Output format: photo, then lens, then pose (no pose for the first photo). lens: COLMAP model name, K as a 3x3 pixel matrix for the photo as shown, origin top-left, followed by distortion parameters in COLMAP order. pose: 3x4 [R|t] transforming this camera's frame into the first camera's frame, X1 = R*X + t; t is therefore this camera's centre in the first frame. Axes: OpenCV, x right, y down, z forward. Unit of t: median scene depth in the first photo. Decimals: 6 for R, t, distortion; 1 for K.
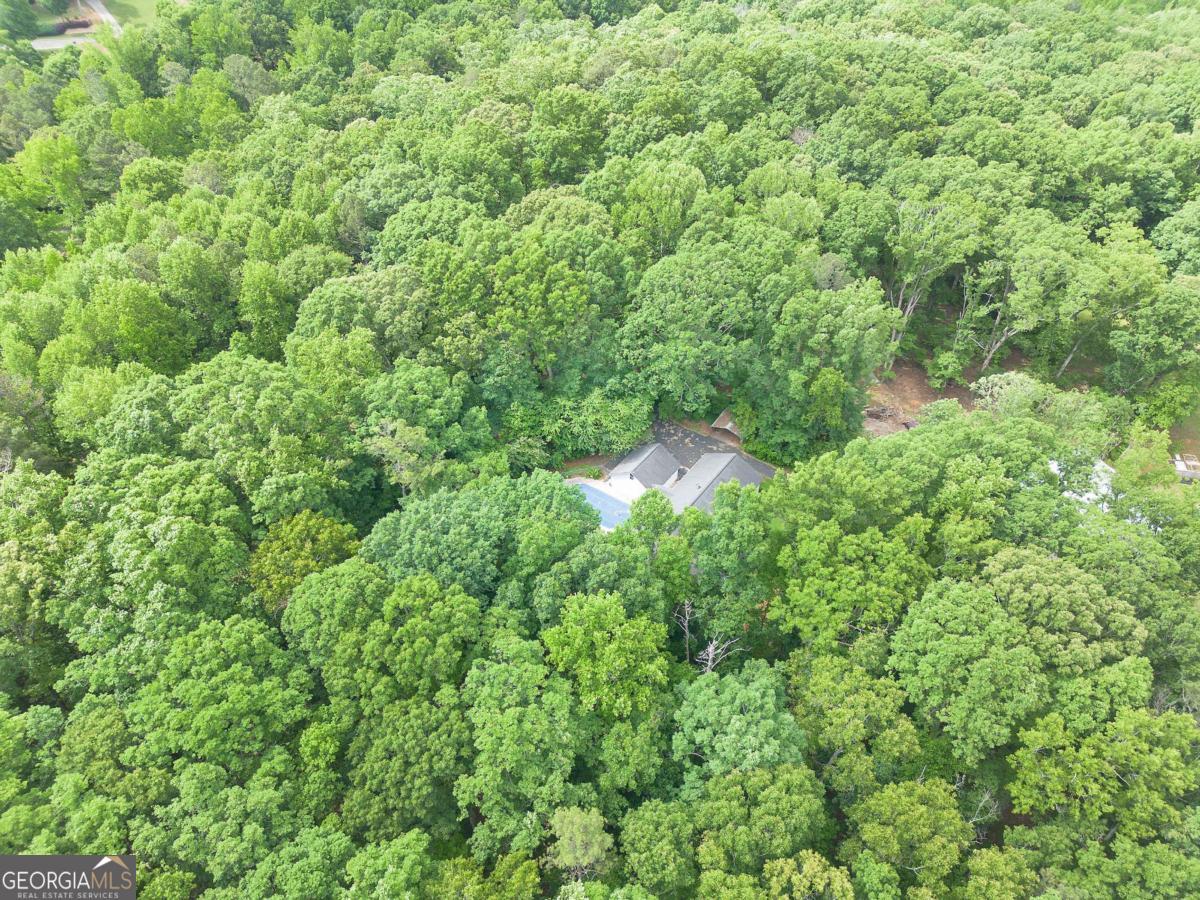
lens RADIAL K [[864.2, 0, 595.7], [0, 864.2, 453.7], [0, 0, 1]] dist [0.083646, -0.070342]
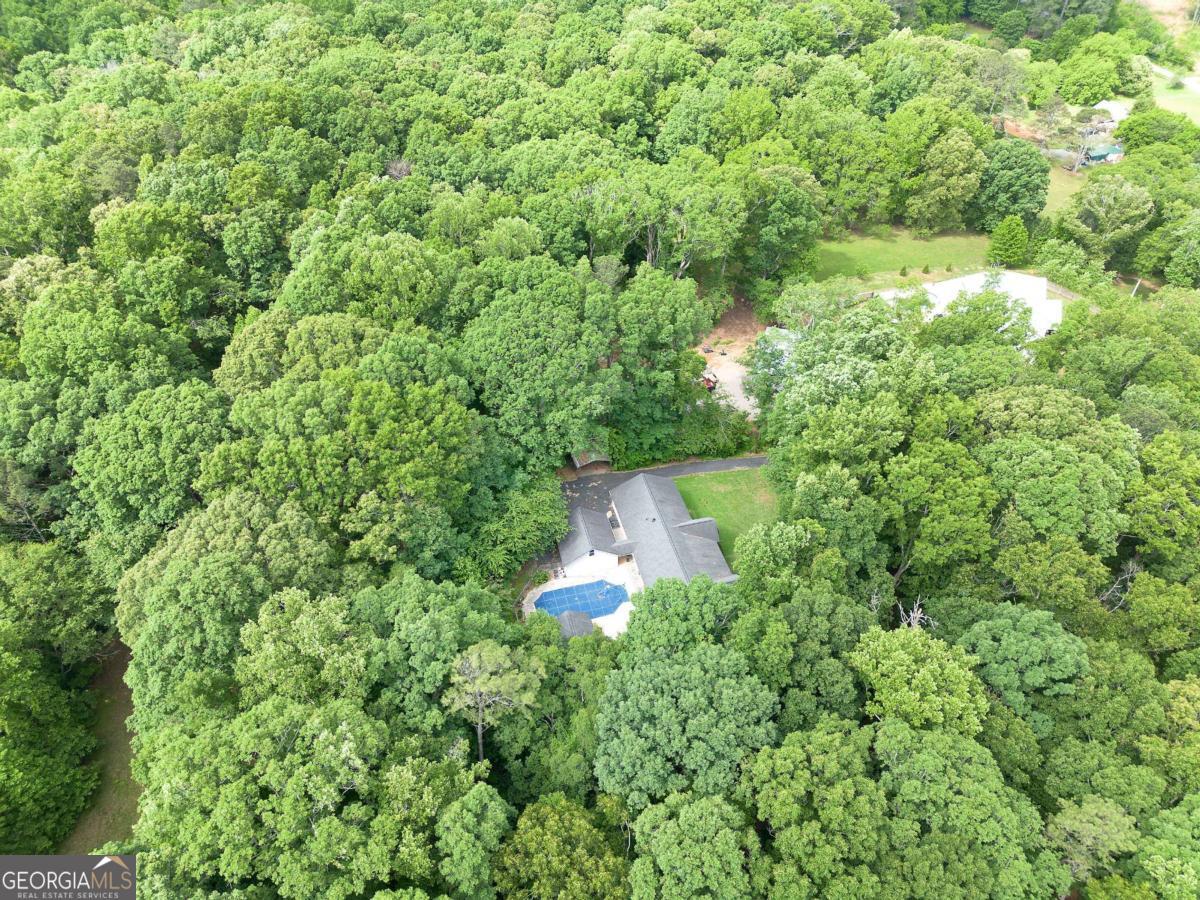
lens RADIAL K [[864.2, 0, 595.7], [0, 864.2, 453.7], [0, 0, 1]] dist [0.083646, -0.070342]
pose [[0.587291, -0.501559, 0.635239, -0.475784], [0.503817, 0.840795, 0.198069, -0.233462], [-0.633449, 0.203720, 0.746485, 0.285768]]
